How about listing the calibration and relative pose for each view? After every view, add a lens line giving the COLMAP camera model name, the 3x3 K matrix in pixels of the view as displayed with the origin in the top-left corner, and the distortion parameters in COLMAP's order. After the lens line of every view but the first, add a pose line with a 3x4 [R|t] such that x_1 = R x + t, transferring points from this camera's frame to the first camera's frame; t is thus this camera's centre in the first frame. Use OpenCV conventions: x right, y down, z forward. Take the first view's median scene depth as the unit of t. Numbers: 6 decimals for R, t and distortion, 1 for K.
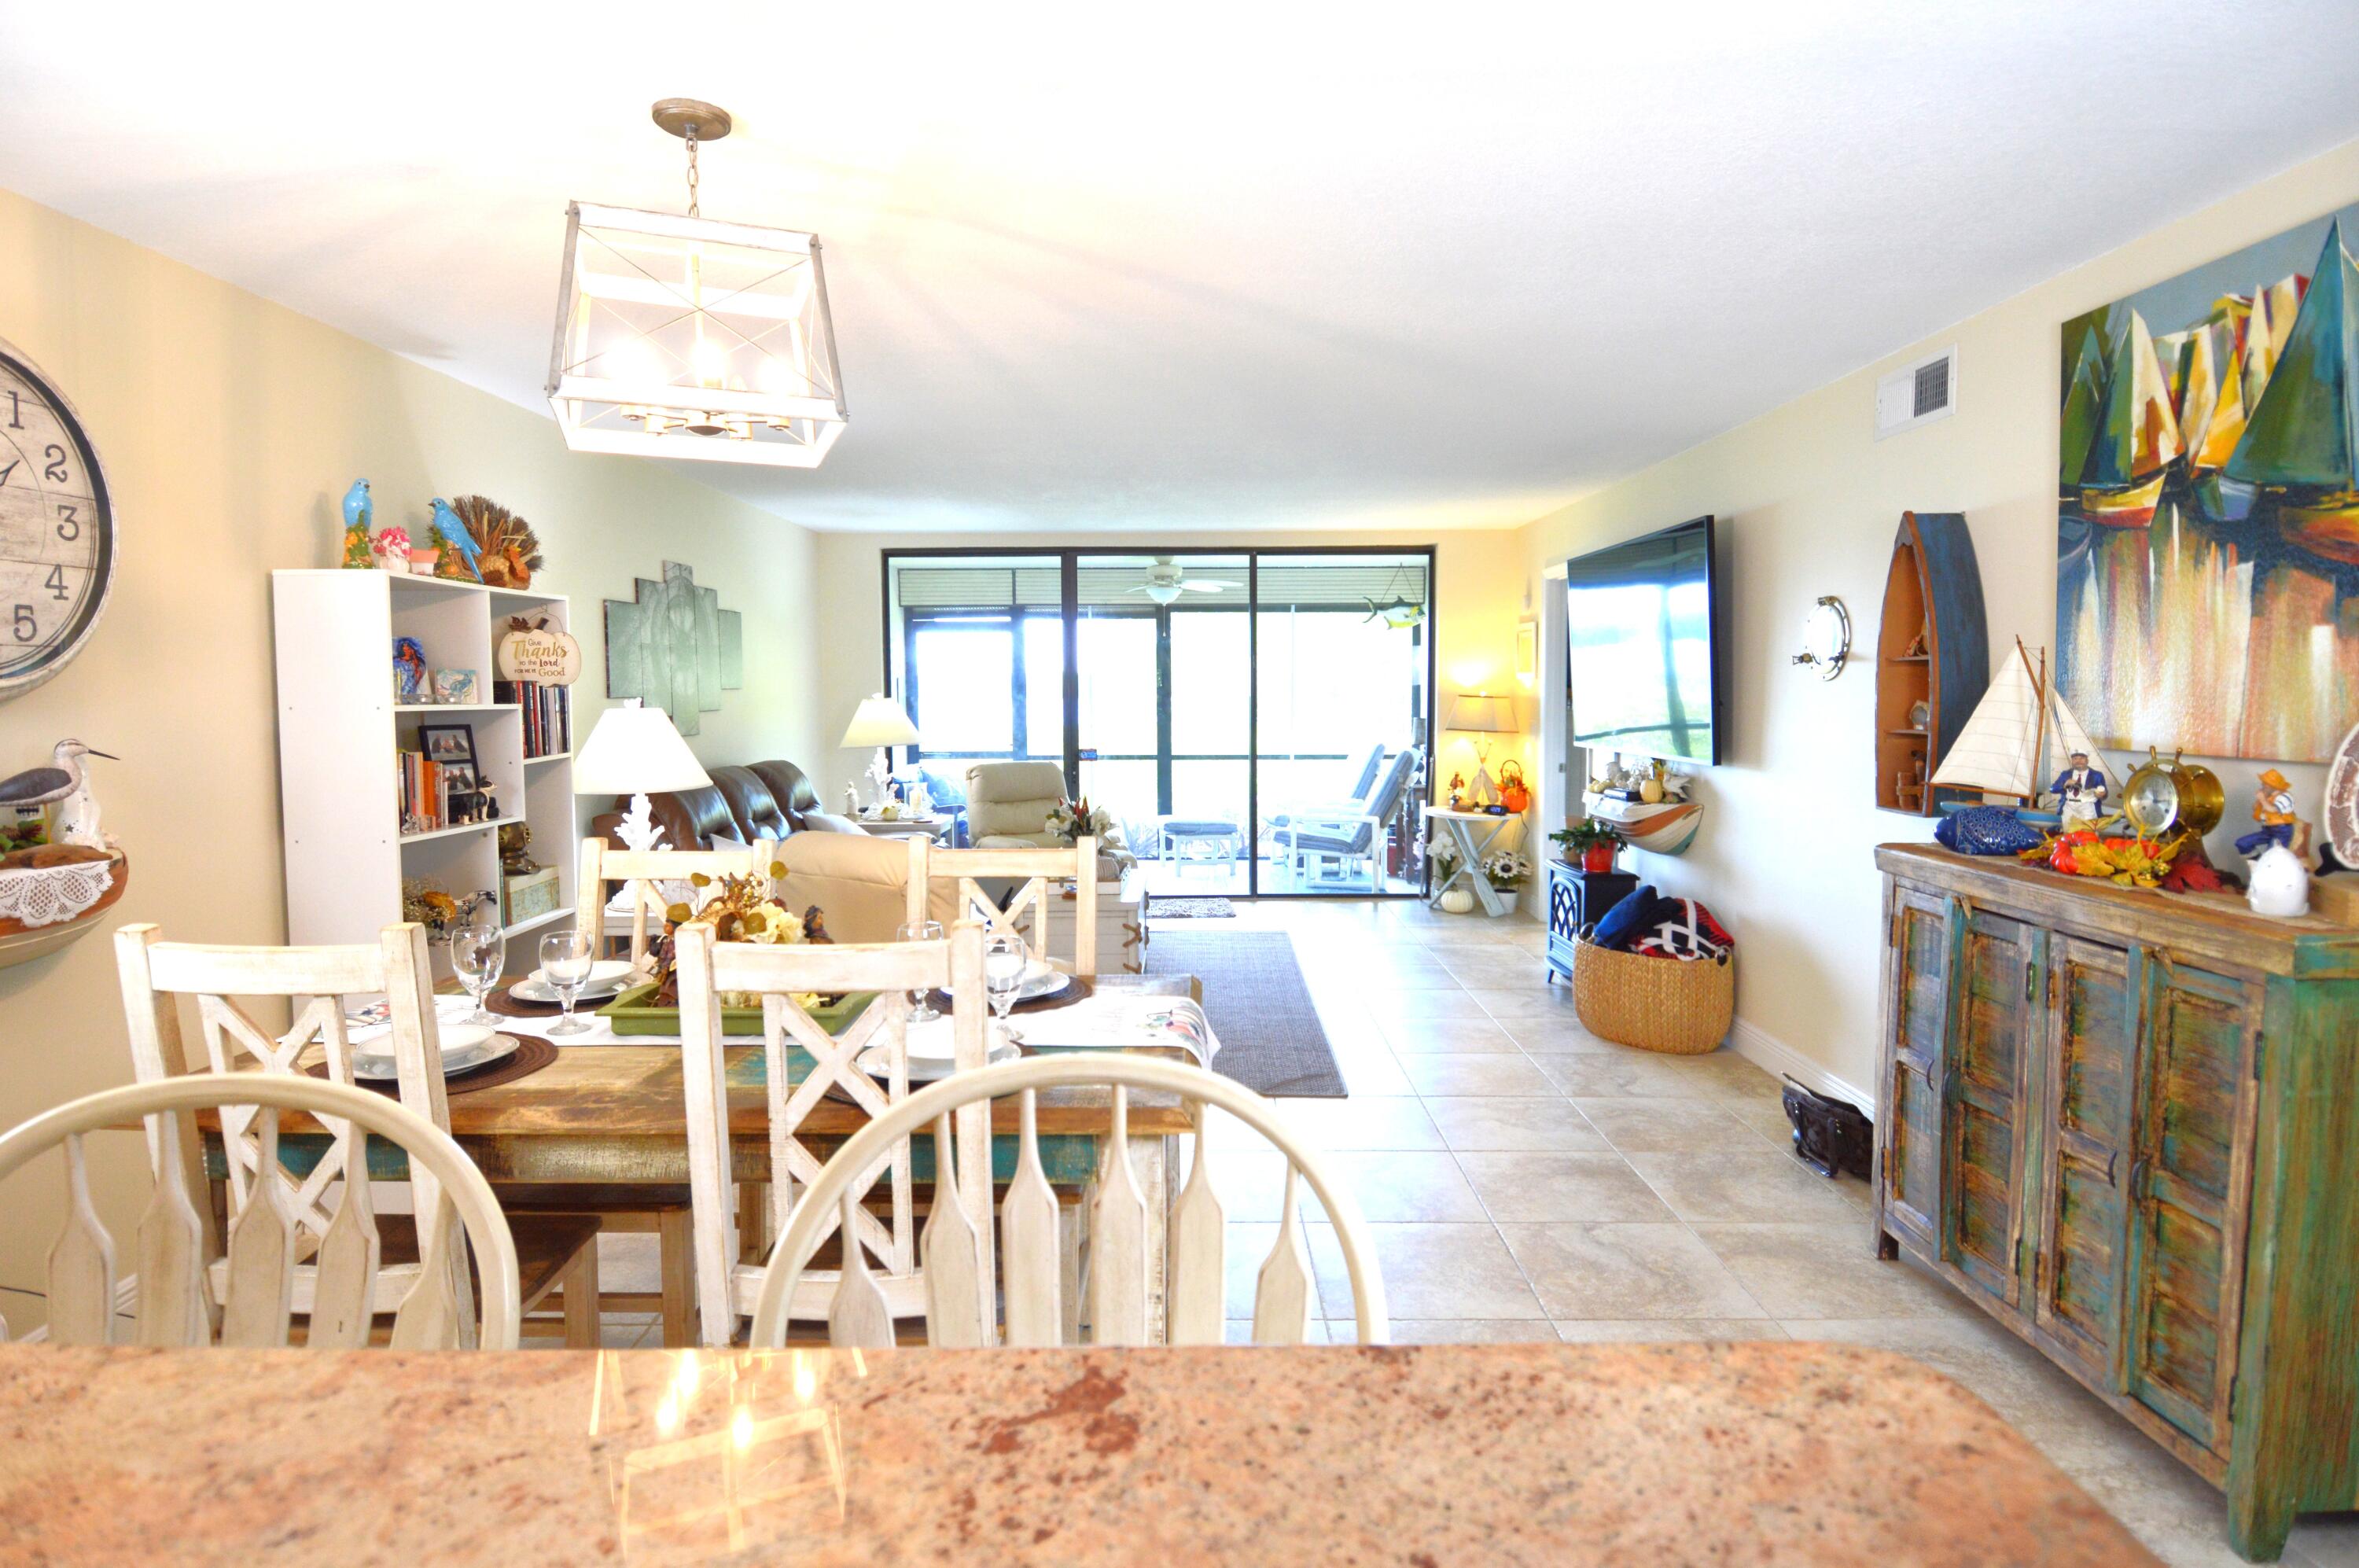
lens RADIAL K [[1235.9, 0, 1183.0], [0, 1235.9, 768.2], [0, 0, 1]] dist [0.050357, -0.054983]
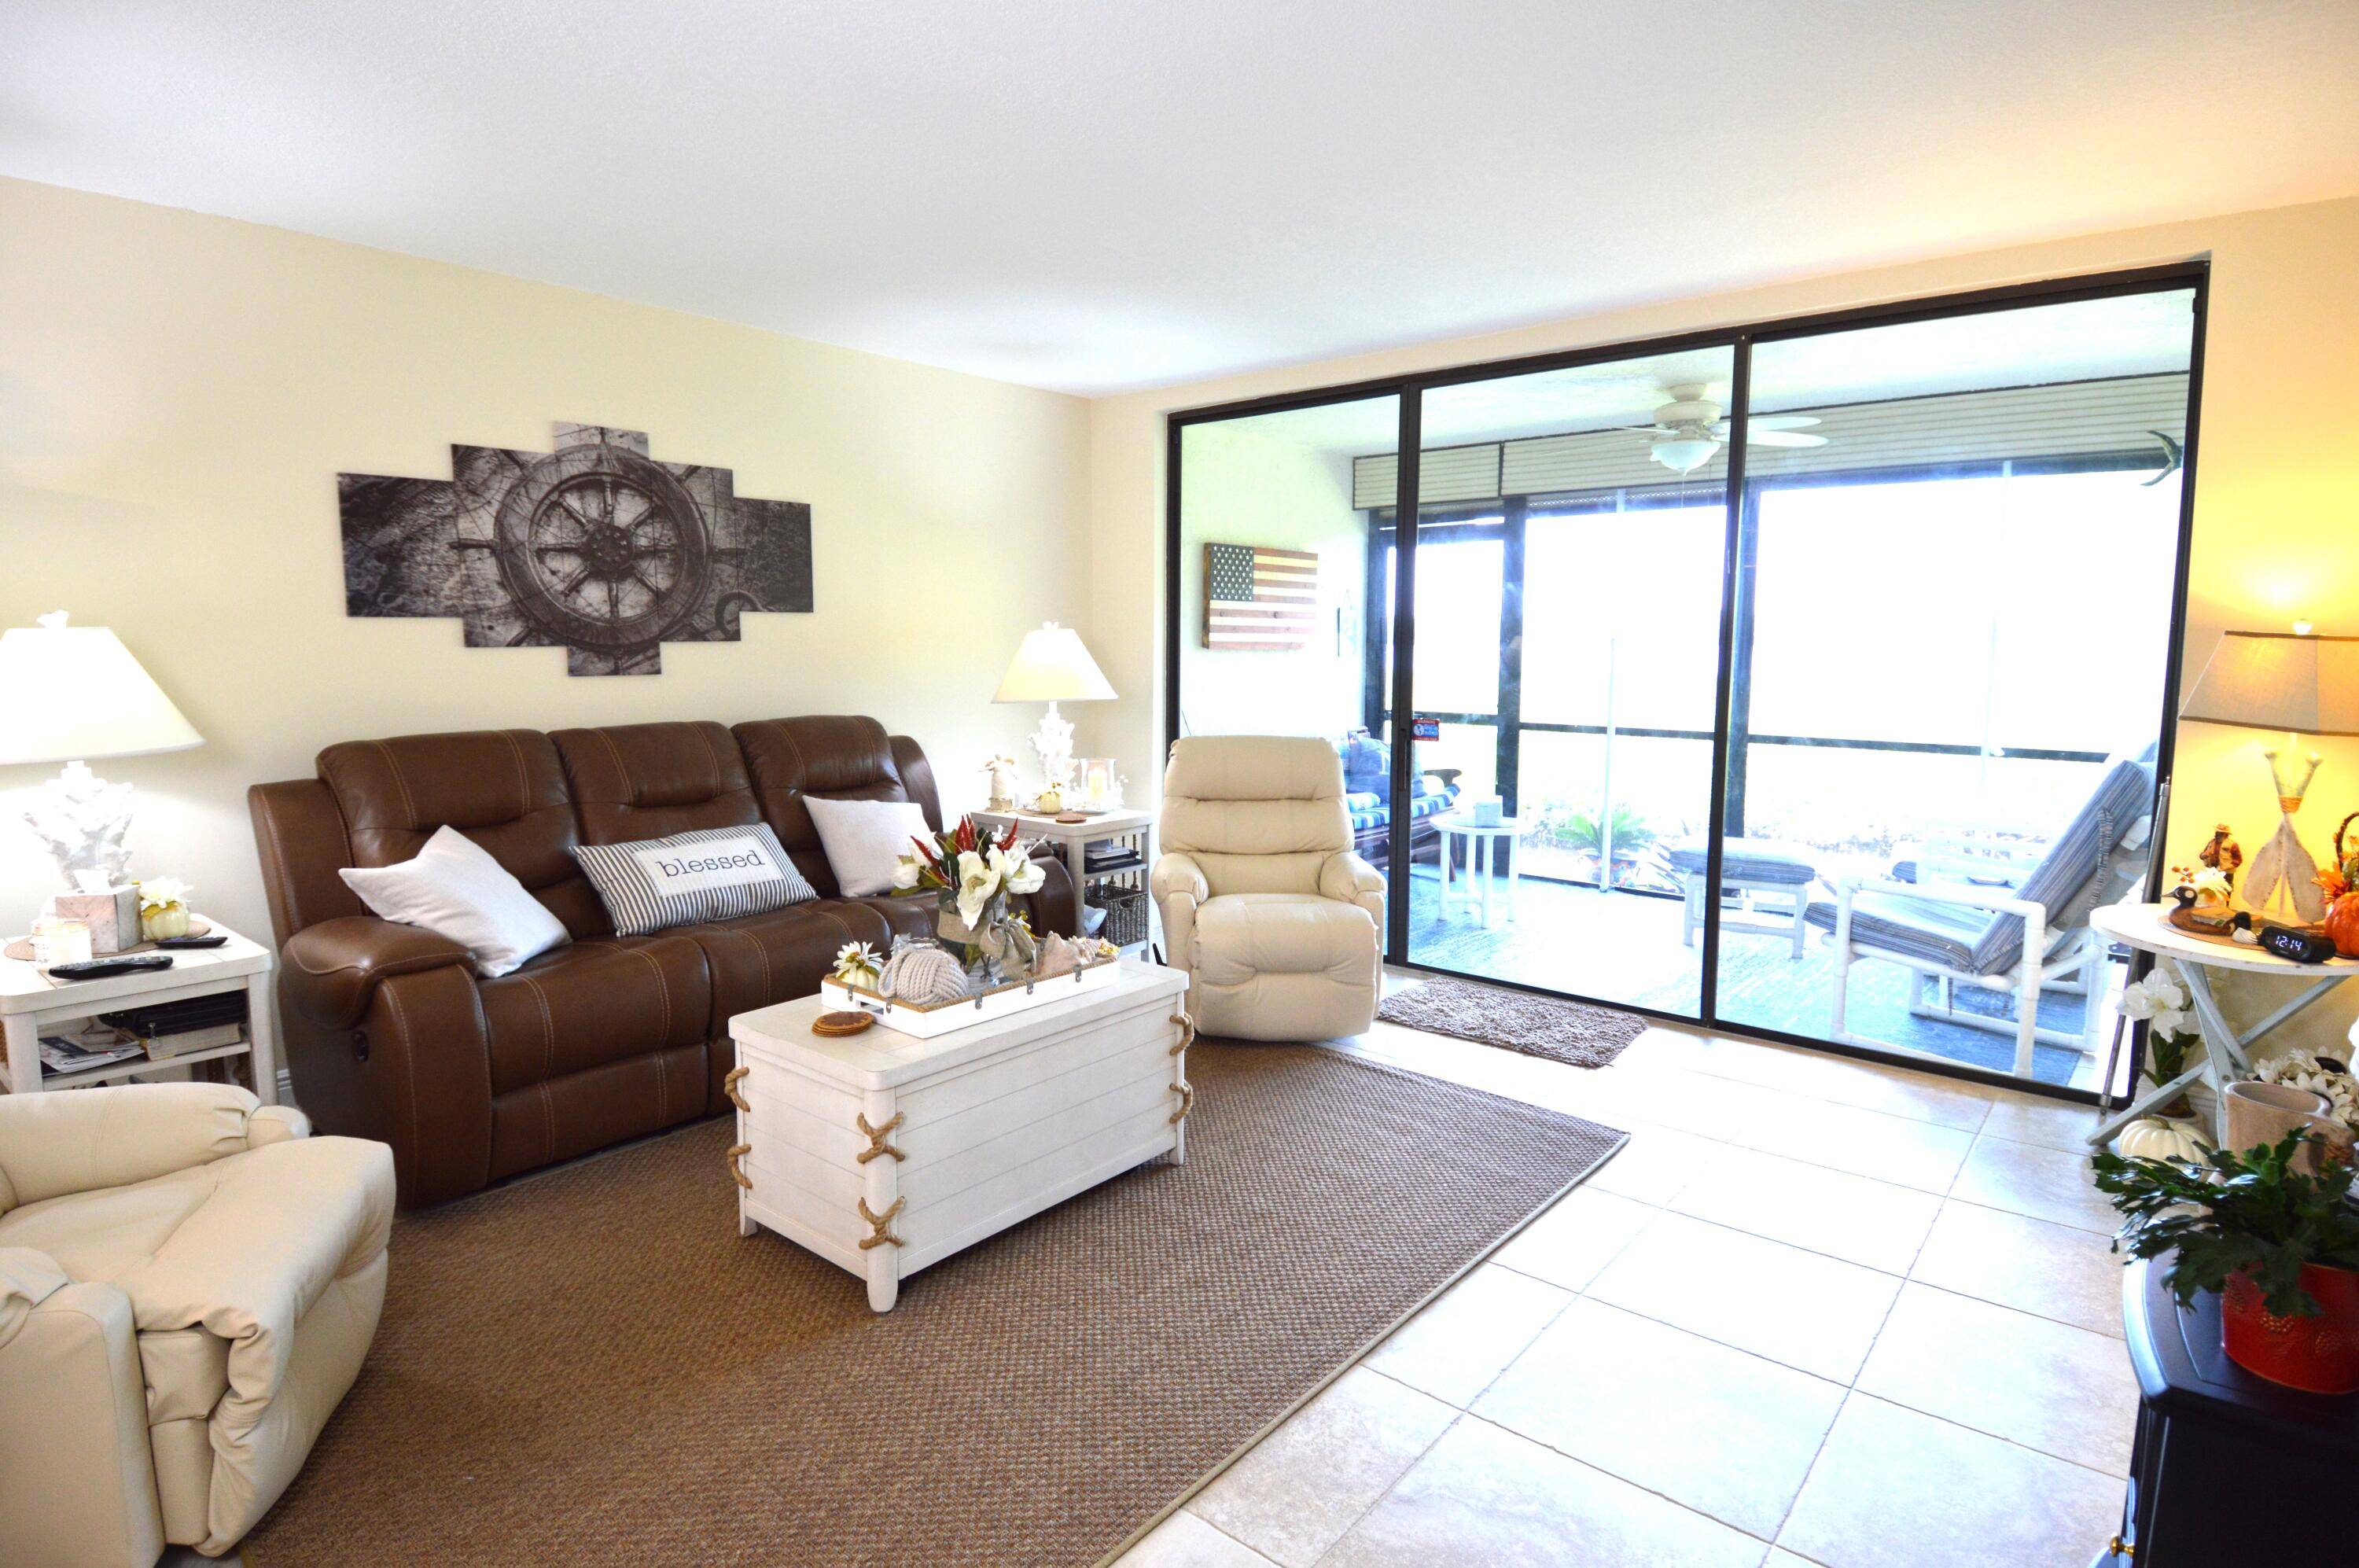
lens RADIAL K [[1230.7, 0, 1180.2], [0, 1230.7, 771.0], [0, 0, 1]] dist [0.061482, -0.068487]
pose [[0.767289, 0.078072, -0.636532, 0.640536], [-0.048847, 0.996793, 0.063378, -0.070709], [0.639439, -0.017536, 0.768642, 1.415447]]
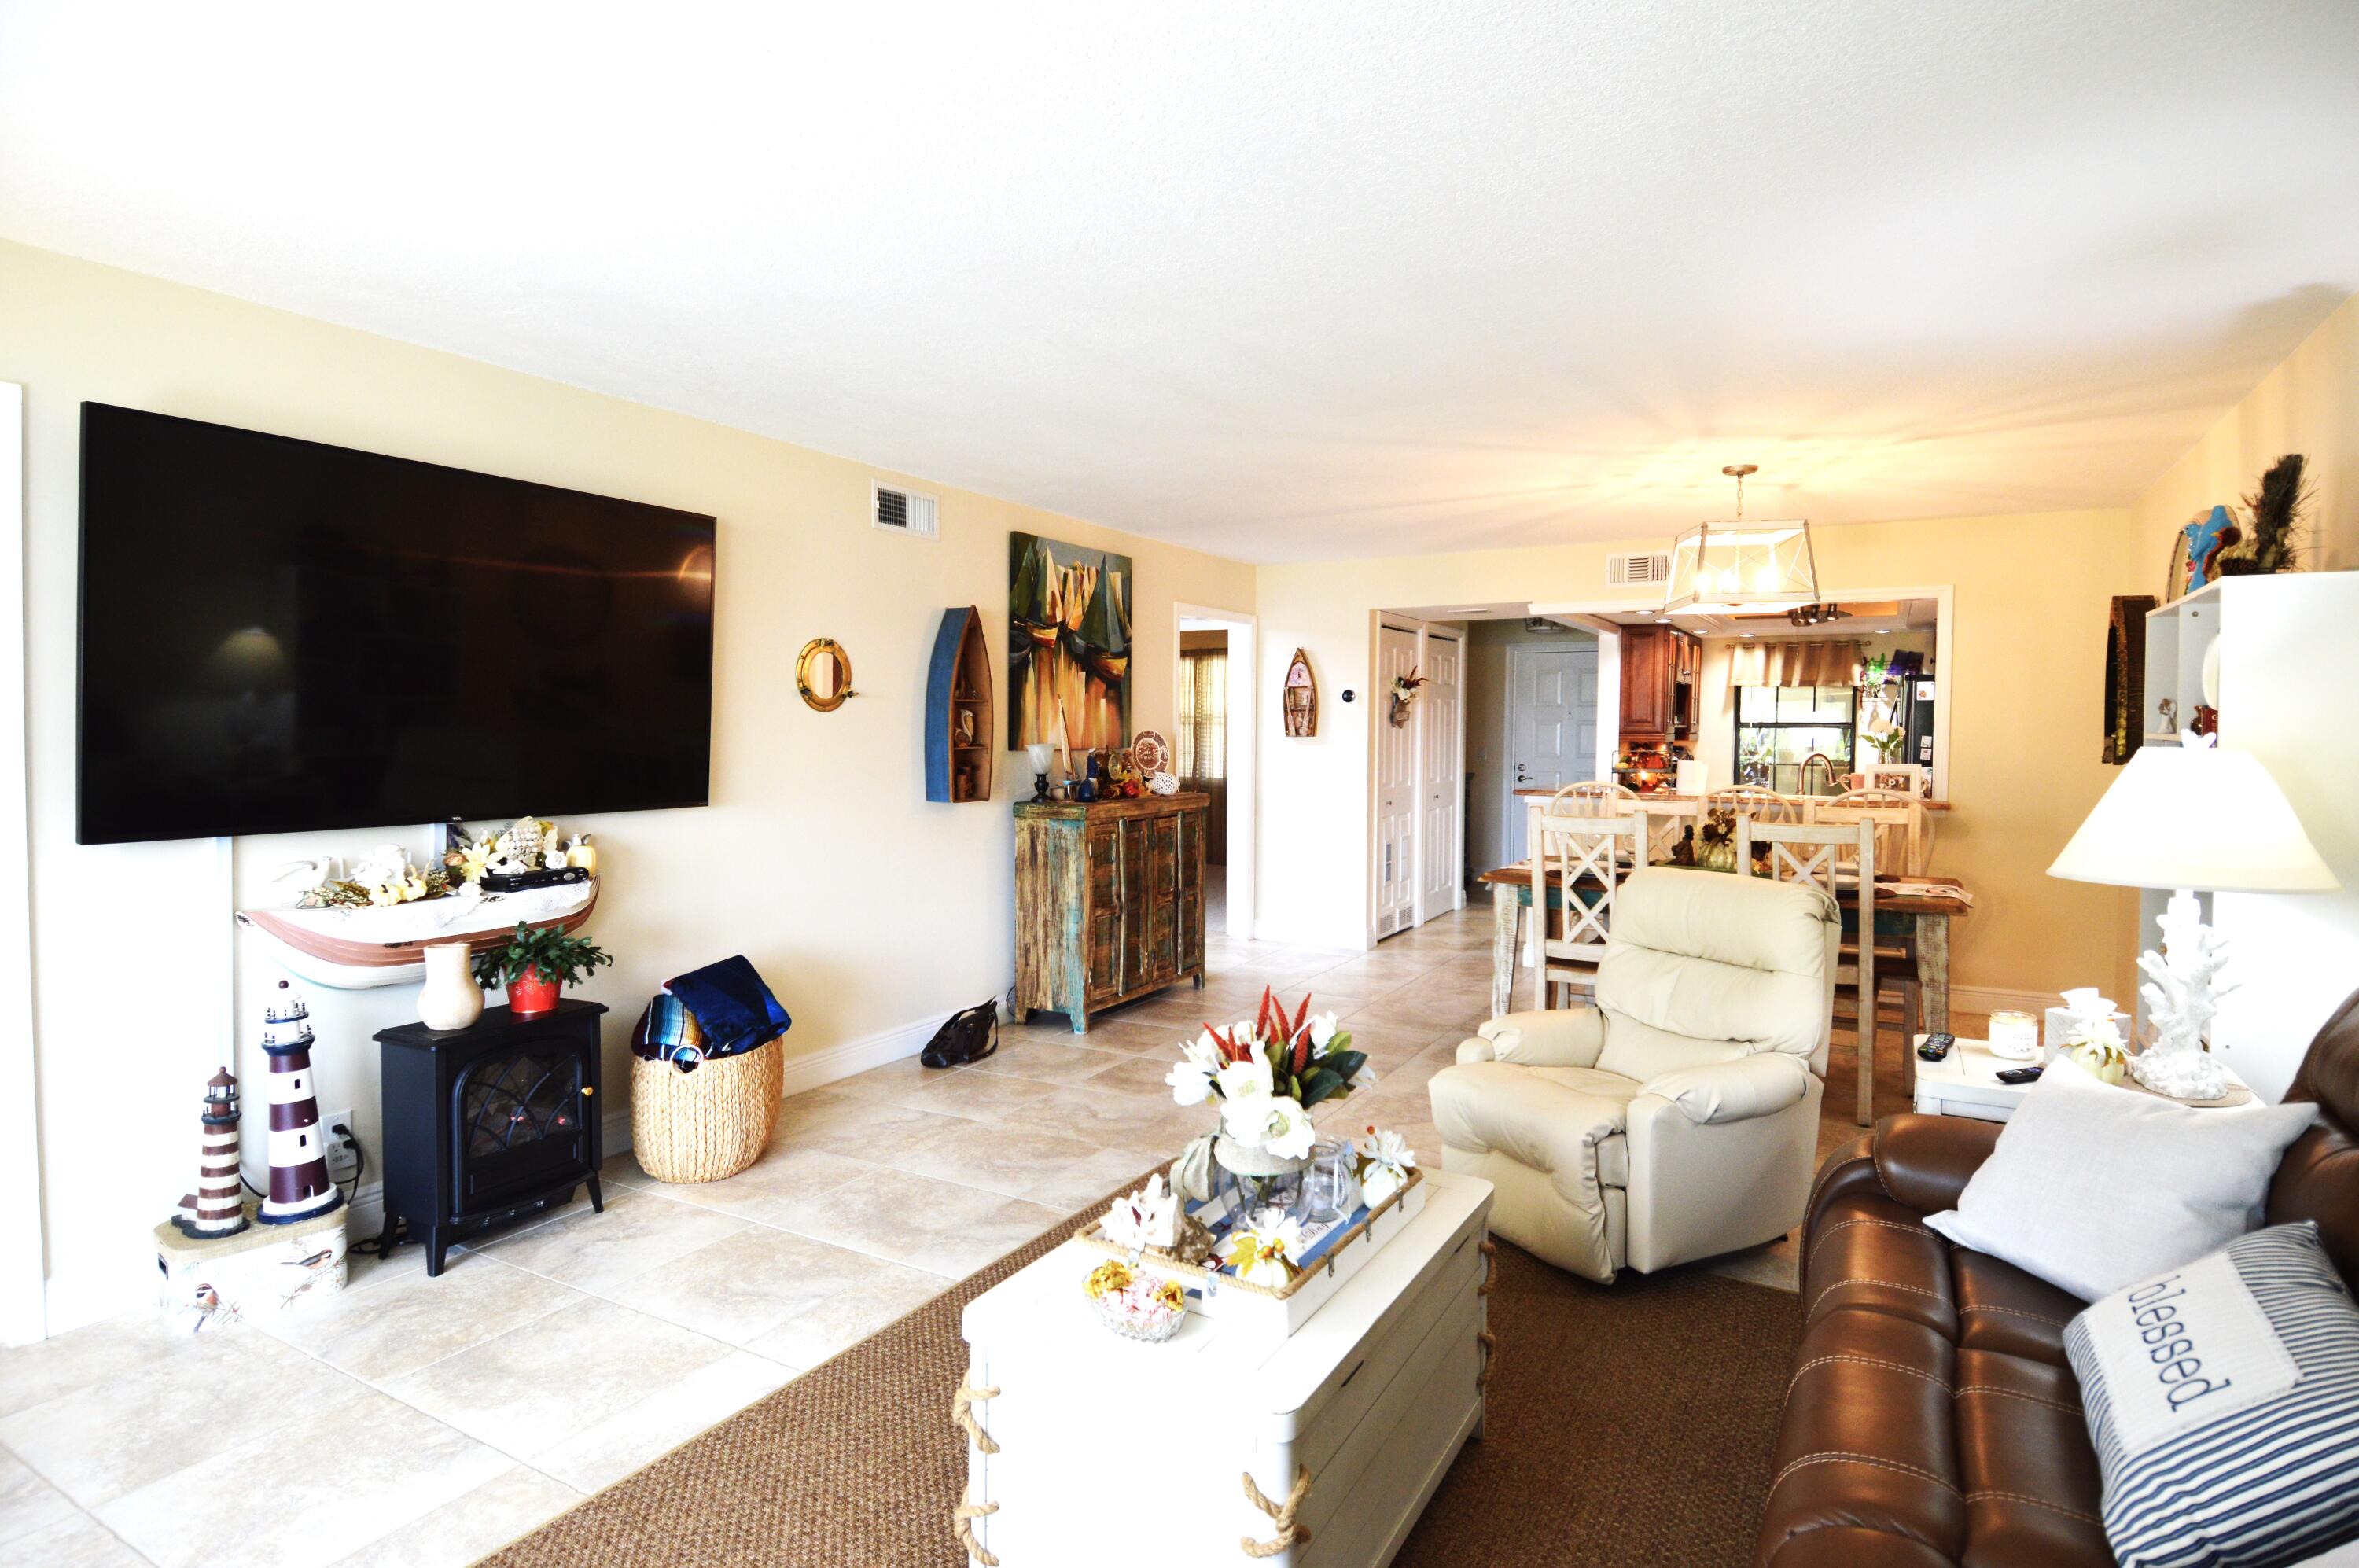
lens RADIAL K [[1230.7, 0, 1180.2], [0, 1230.7, 771.0], [0, 0, 1]] dist [0.061482, -0.068487]
pose [[-0.869157, -0.018261, 0.494199, -0.509849], [0.030452, 0.995445, 0.090338, -0.168206], [-0.493598, 0.093567, -0.864642, 2.815375]]
